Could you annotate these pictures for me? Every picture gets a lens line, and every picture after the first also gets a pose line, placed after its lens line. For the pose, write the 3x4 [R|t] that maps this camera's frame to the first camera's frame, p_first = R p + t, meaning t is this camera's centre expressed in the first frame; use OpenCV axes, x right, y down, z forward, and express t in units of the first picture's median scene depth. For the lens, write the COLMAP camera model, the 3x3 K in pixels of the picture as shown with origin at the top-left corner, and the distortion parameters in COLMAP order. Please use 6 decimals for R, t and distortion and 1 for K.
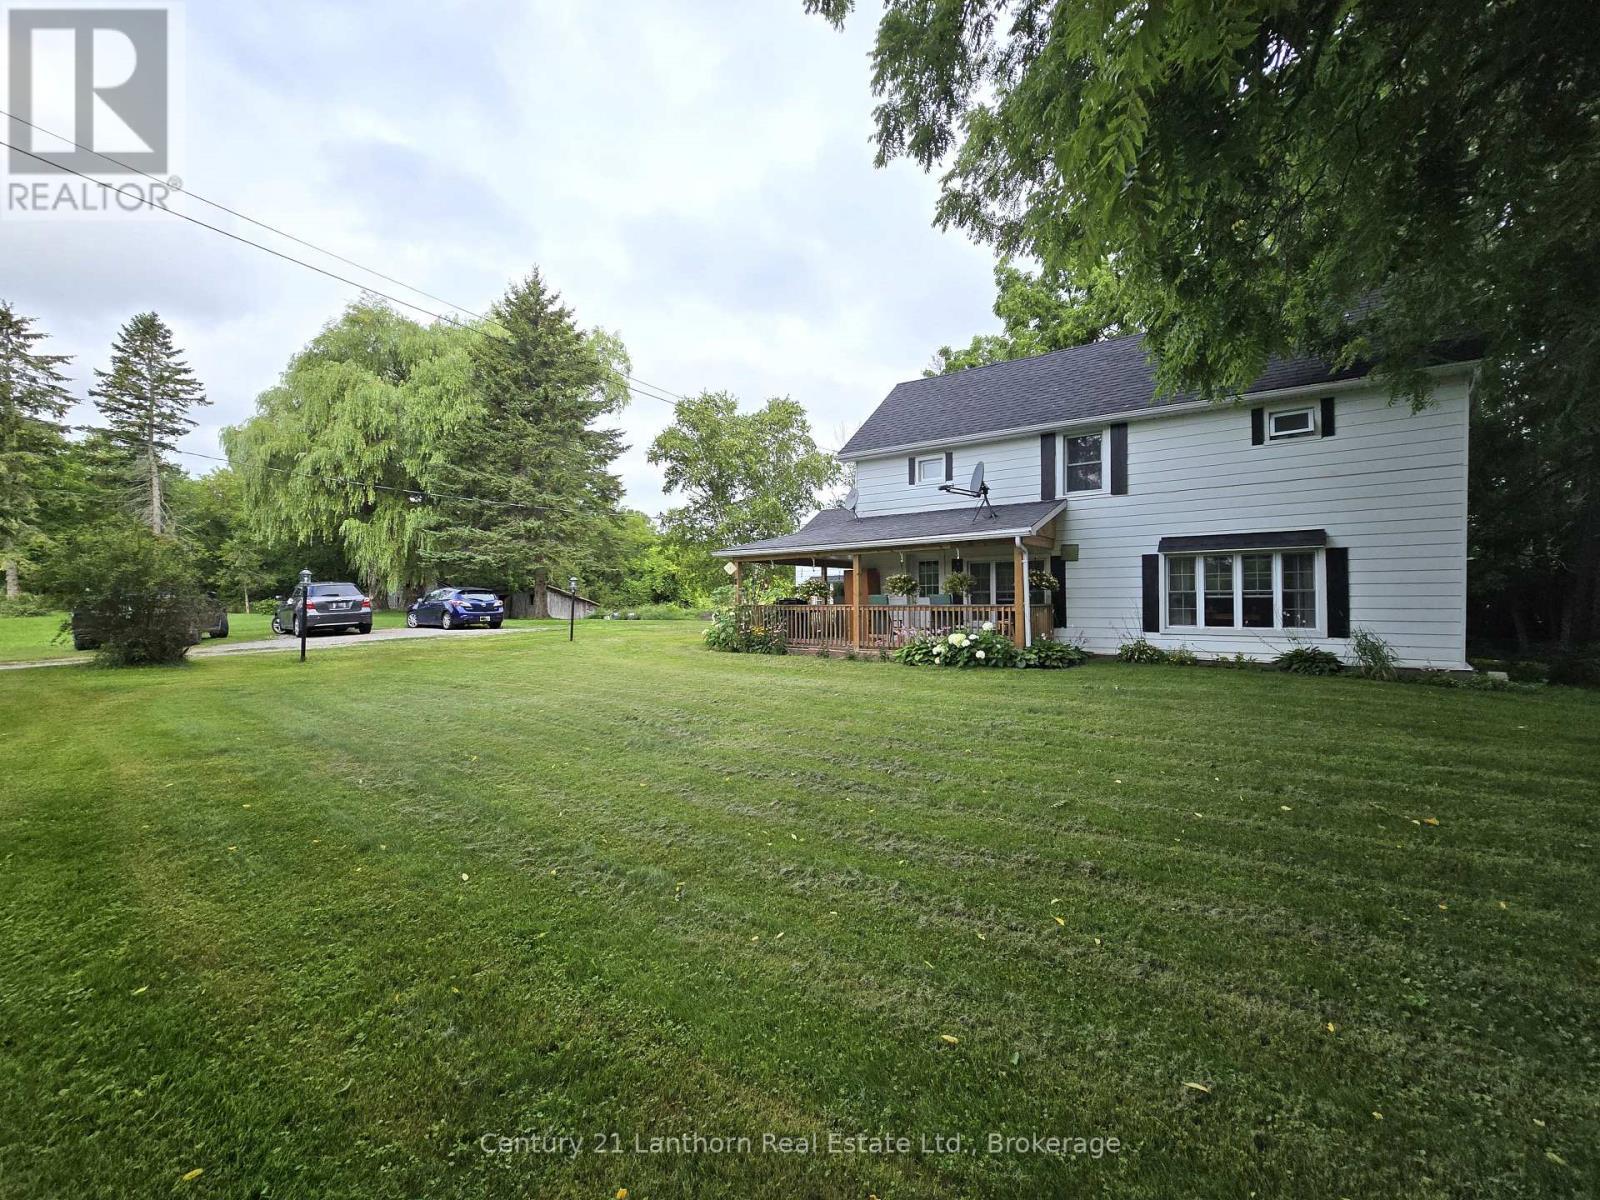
lens RADIAL K [[652.3, 0, 798.0], [0, 652.3, 589.6], [0, 0, 1]] dist [0.001009, -0.000617]
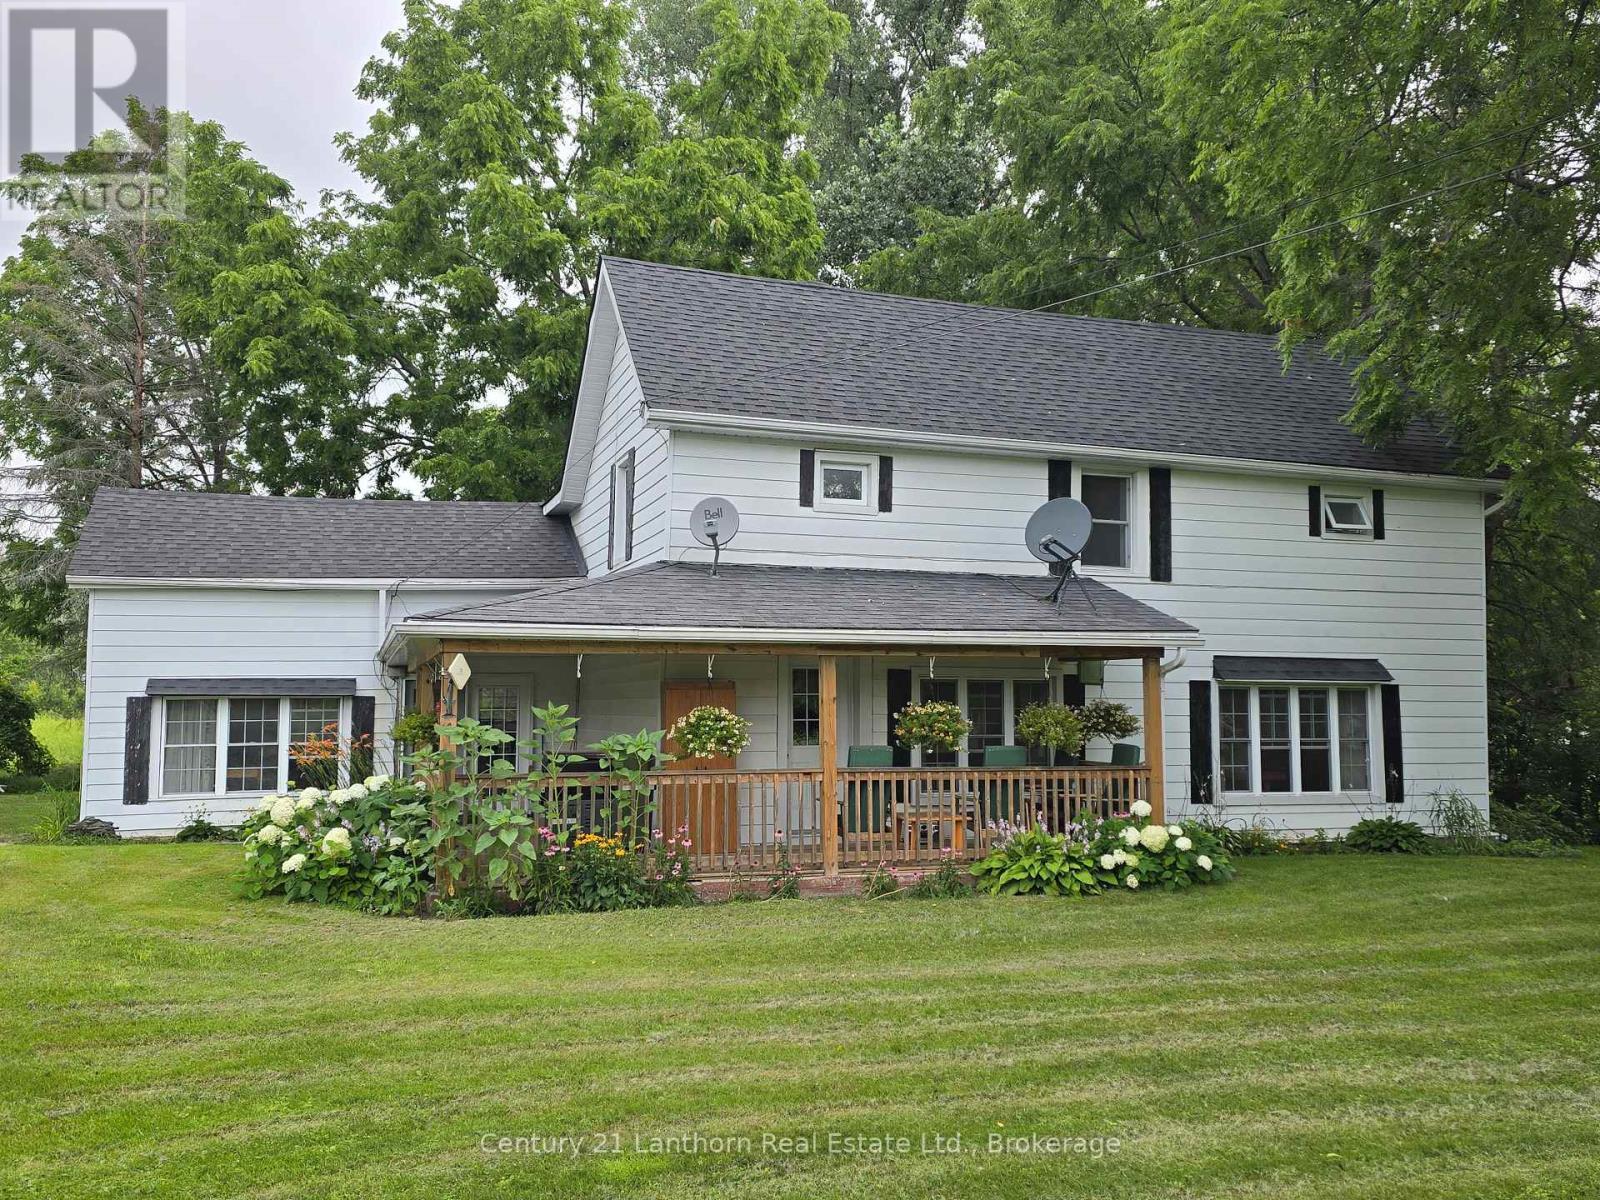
lens RADIAL K [[1372.0, 0, 800.0], [0, 1372.0, 600.0], [0, 0, 1]] dist [0.134303, -0.210771]
pose [[0.551800, 0.073484, 0.830733, -0.885973], [-0.016178, 0.996866, -0.077434, -0.023330], [-0.833819, 0.029288, 0.551260, 0.631761]]
